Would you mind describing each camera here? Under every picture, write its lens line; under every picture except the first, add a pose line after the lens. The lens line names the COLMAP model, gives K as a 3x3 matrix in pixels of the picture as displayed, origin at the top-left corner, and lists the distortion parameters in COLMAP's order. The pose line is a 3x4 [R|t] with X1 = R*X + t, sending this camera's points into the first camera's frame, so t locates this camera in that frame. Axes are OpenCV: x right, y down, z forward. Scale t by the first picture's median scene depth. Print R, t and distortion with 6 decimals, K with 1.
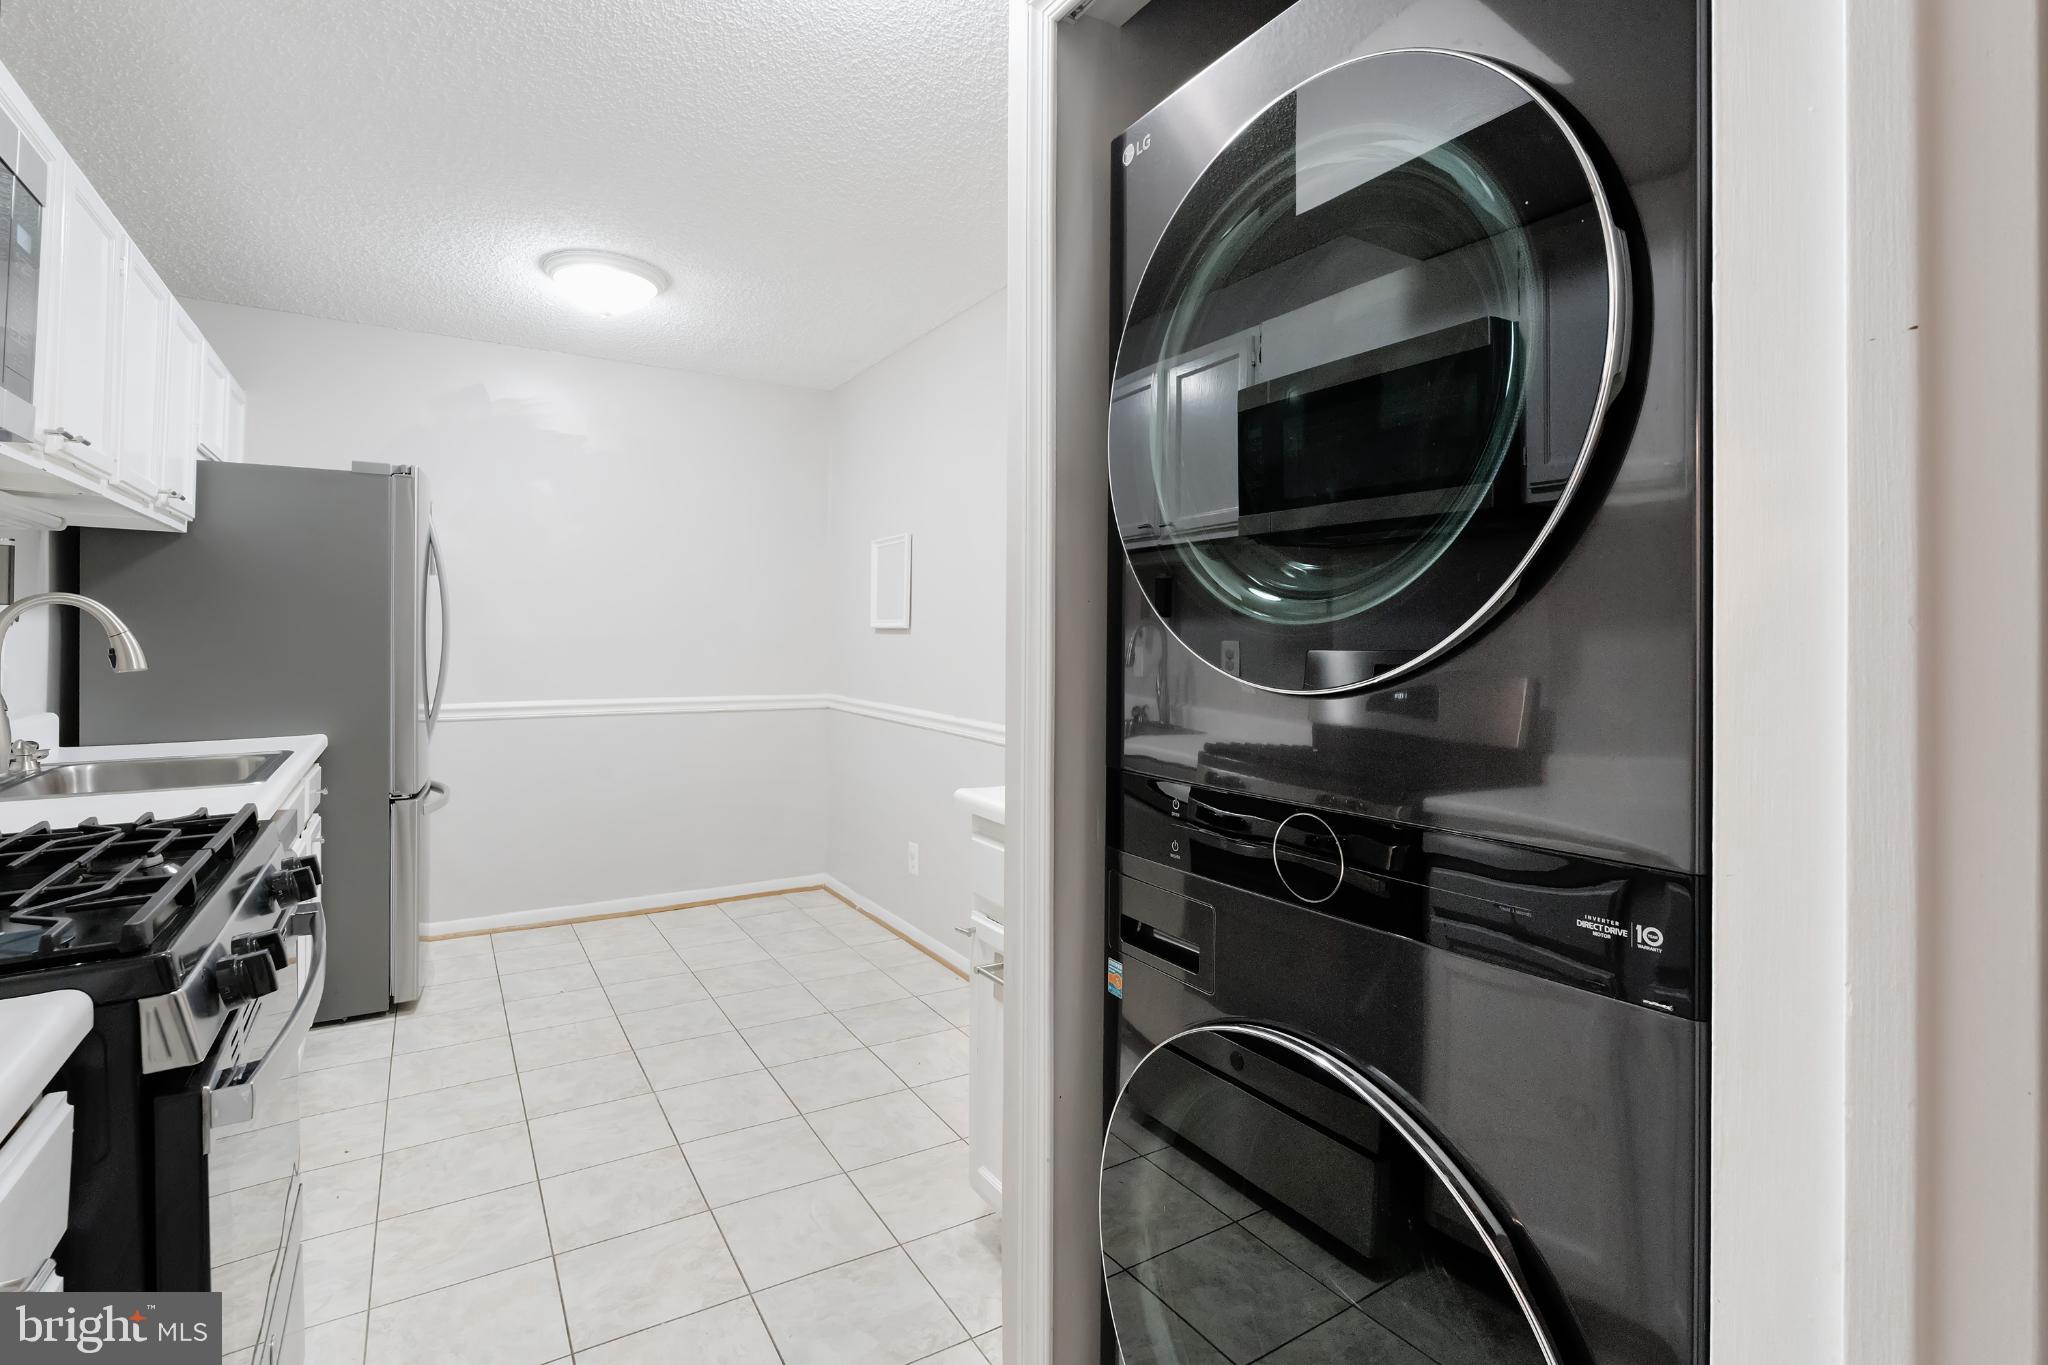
lens RADIAL K [[974.8, 0, 1015.2], [0, 974.8, 633.1], [0, 0, 1]] dist [-0.002520, -0.000606]
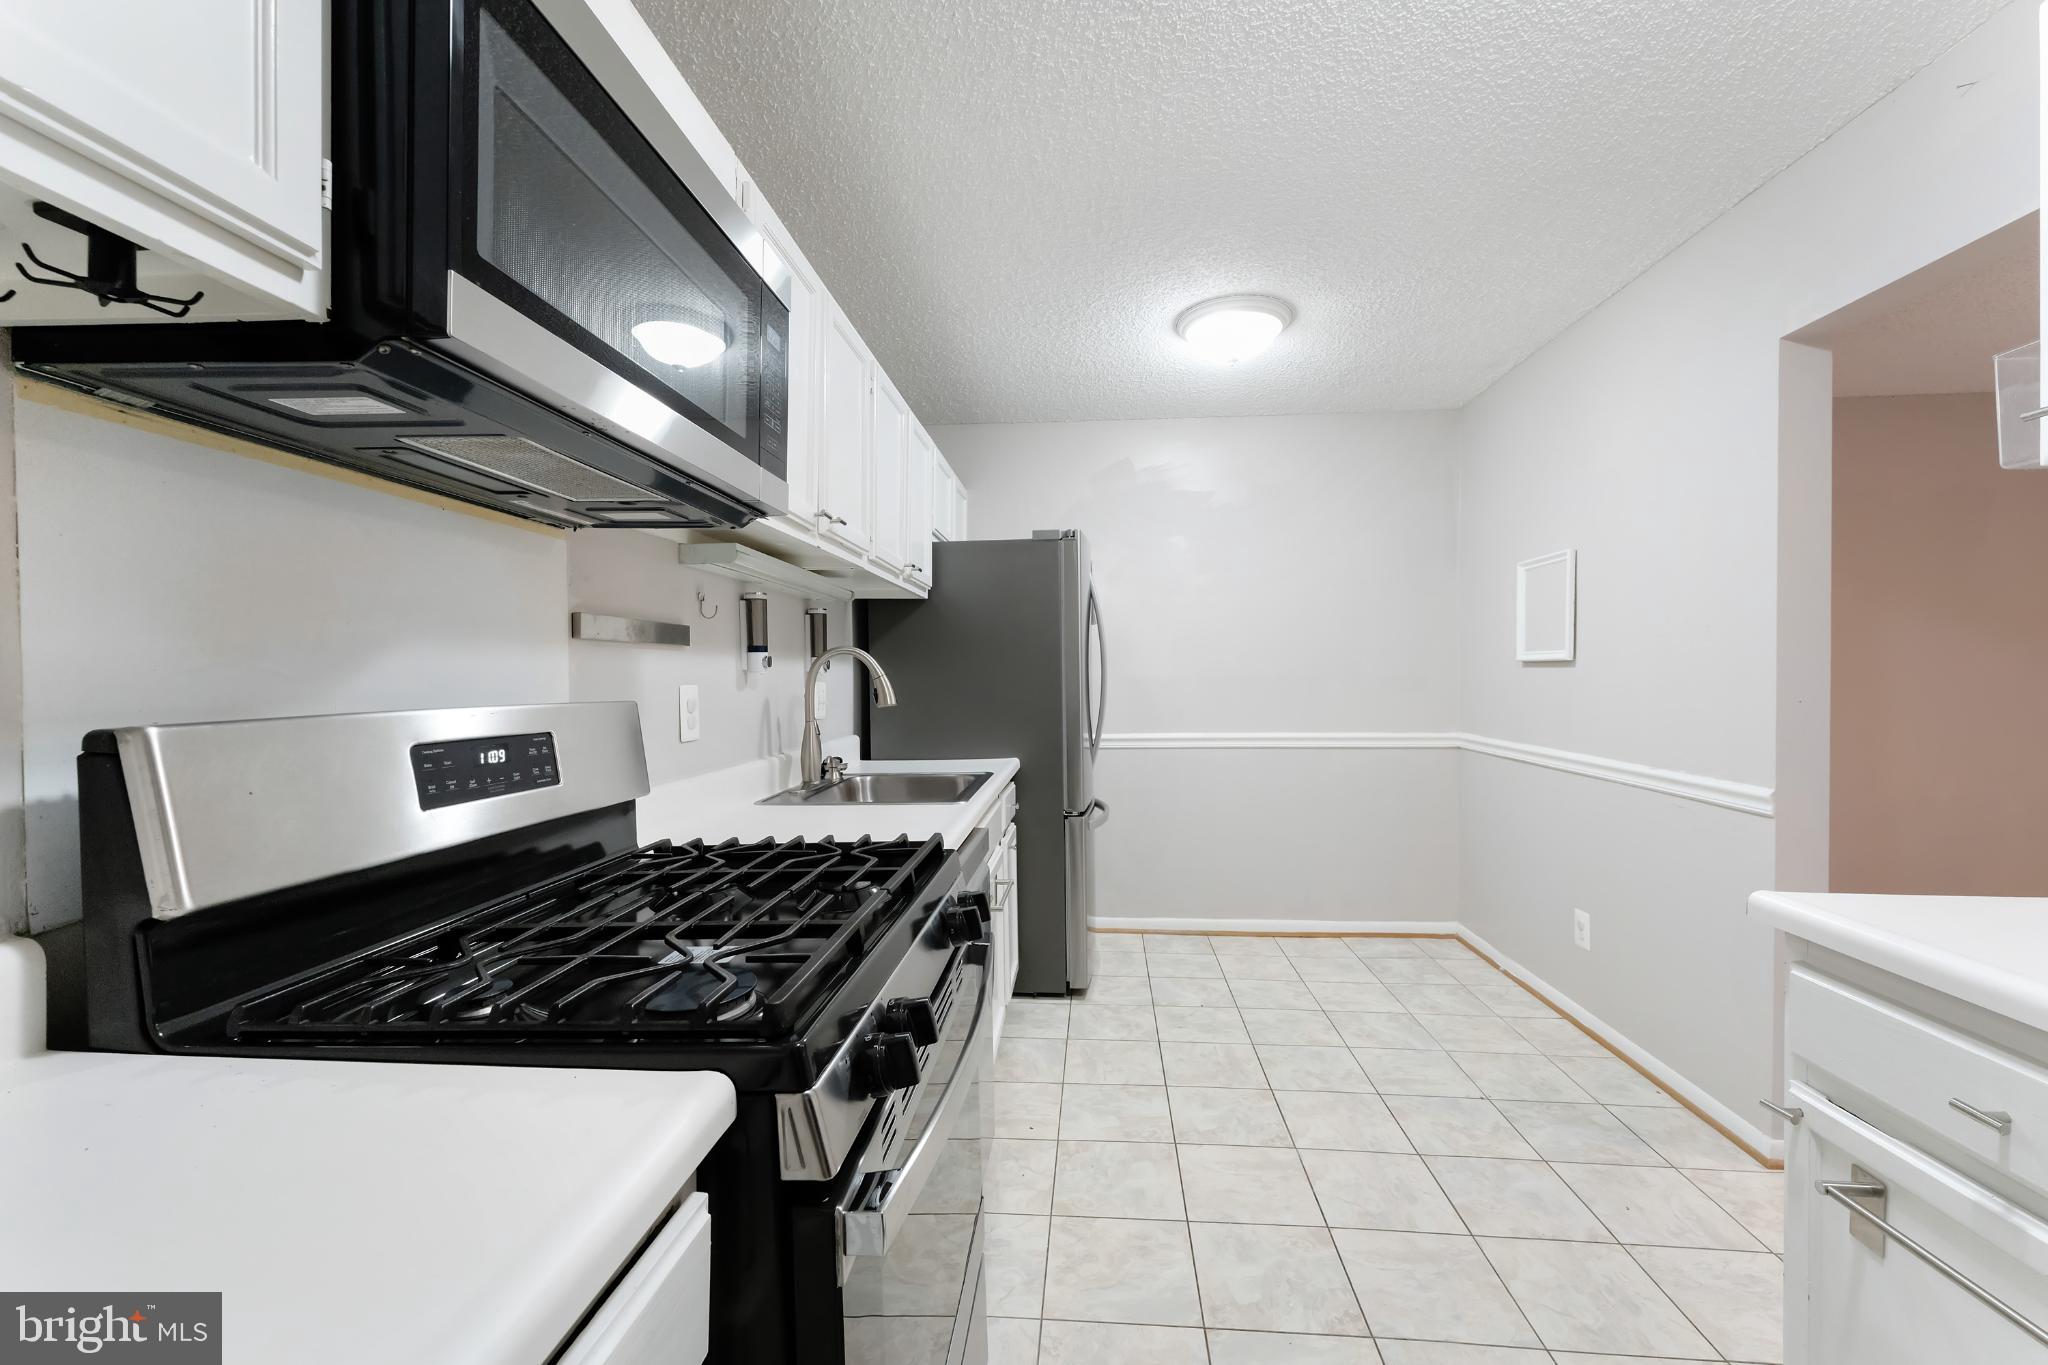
lens RADIAL K [[839.2, 0, 1024.0], [0, 839.2, 682.5], [0, 0, 1]] dist [0.002364, 0.000227]
pose [[0.807165, -0.008989, -0.590257, -0.095632], [0.016154, 0.999846, 0.006865, 0.002892], [0.590104, -0.015076, 0.807186, 0.183115]]
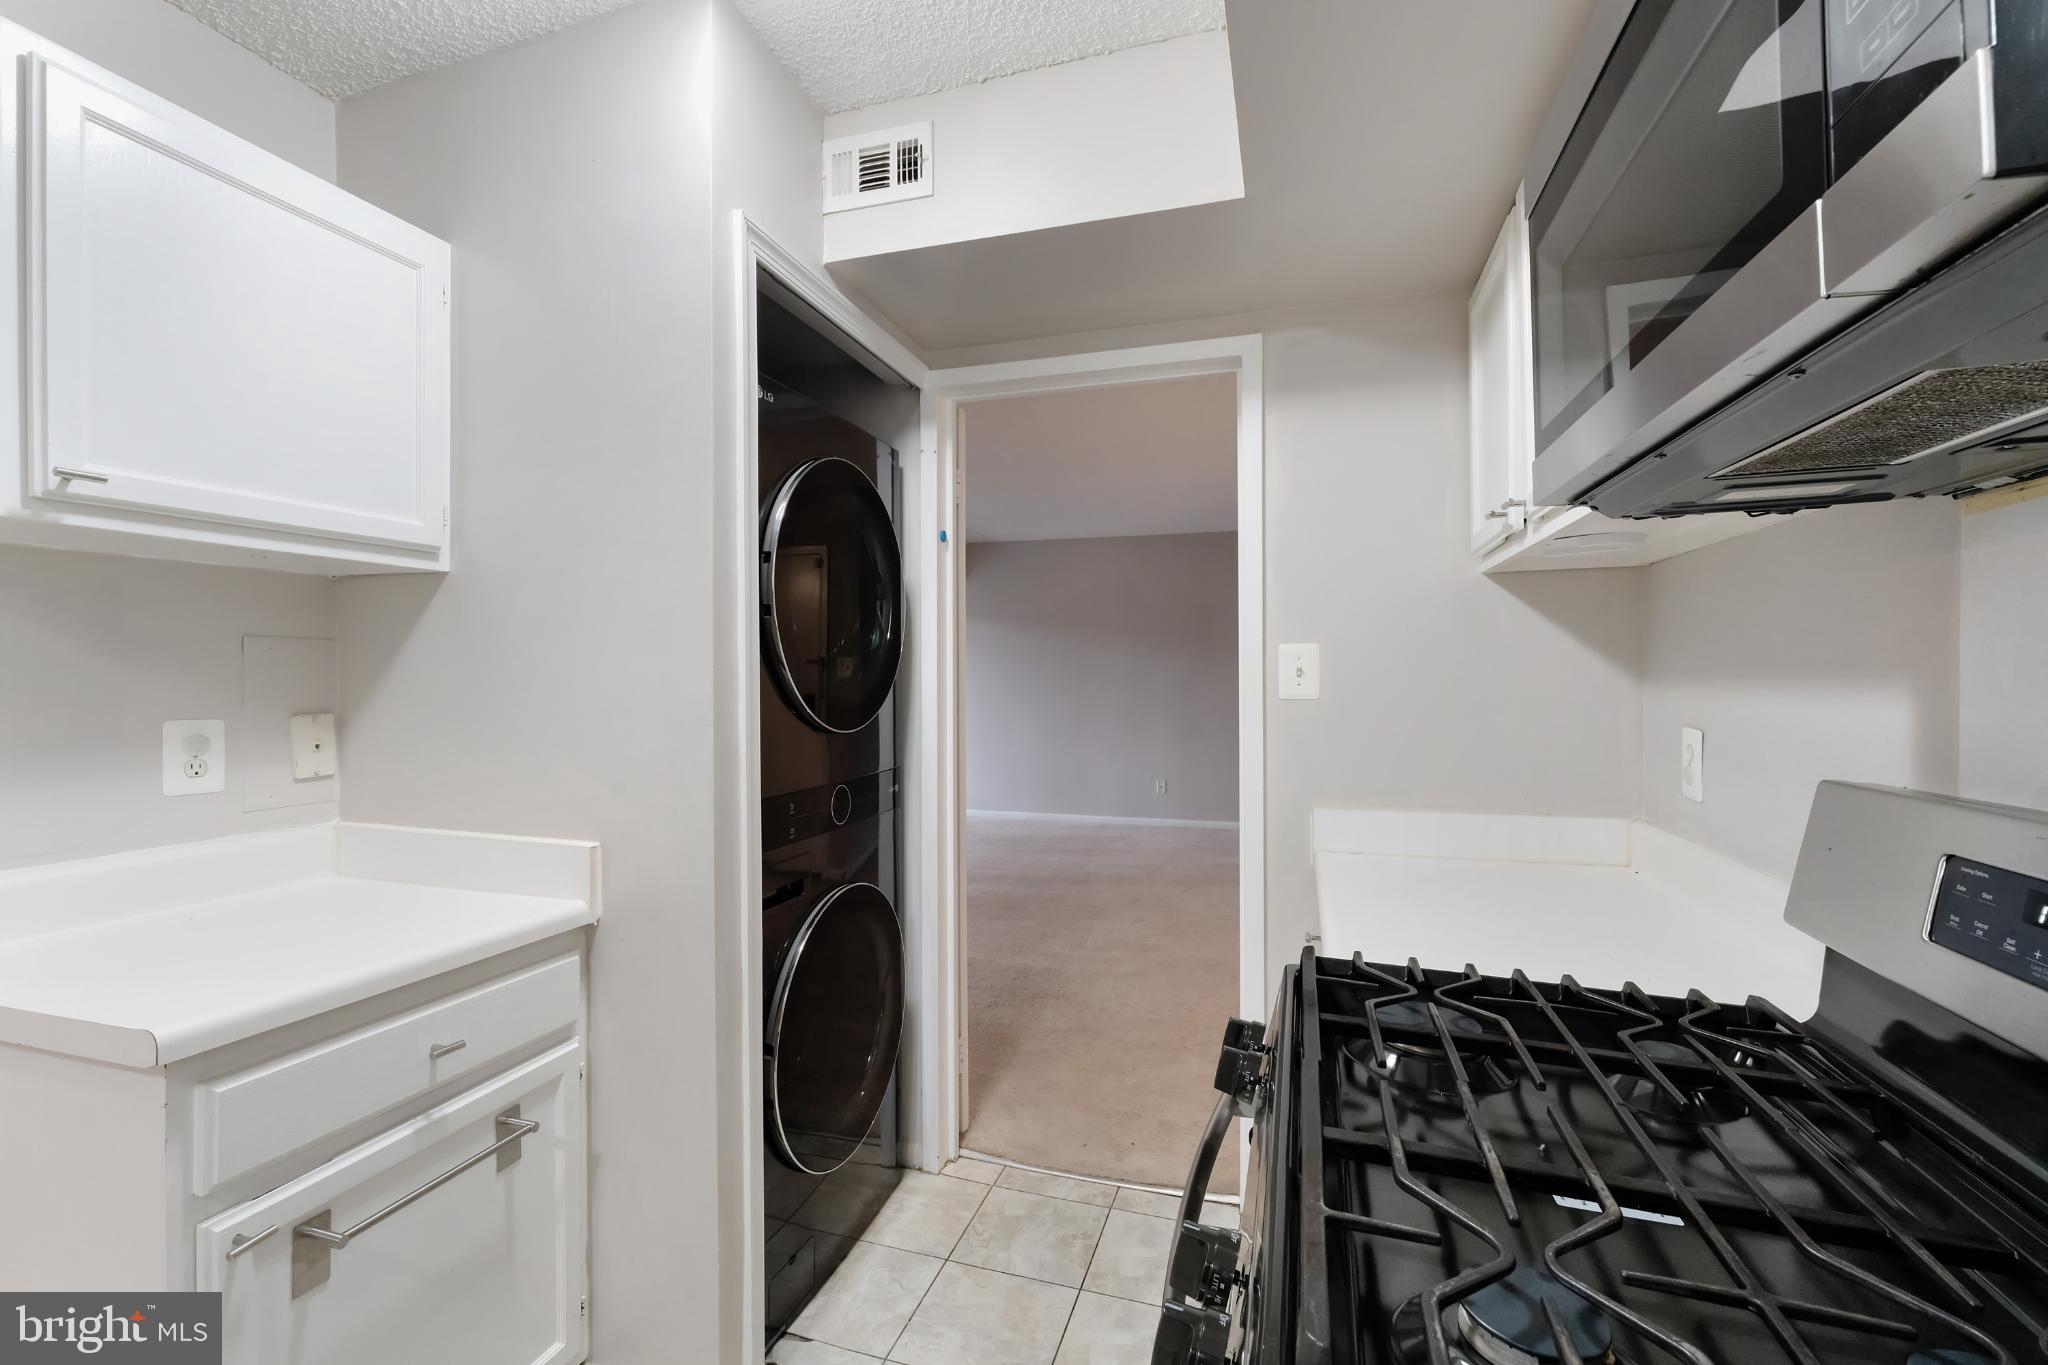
lens RADIAL K [[889.5, 0, 1024.0], [0, 889.5, 682.5], [0, 0, 1]] dist [0.000713, 0.000012]
pose [[-0.658577, -0.013485, 0.752392, -0.563505], [-0.009917, 0.999908, 0.009240, -0.027255], [-0.752448, -0.001377, -0.658651, 0.755308]]
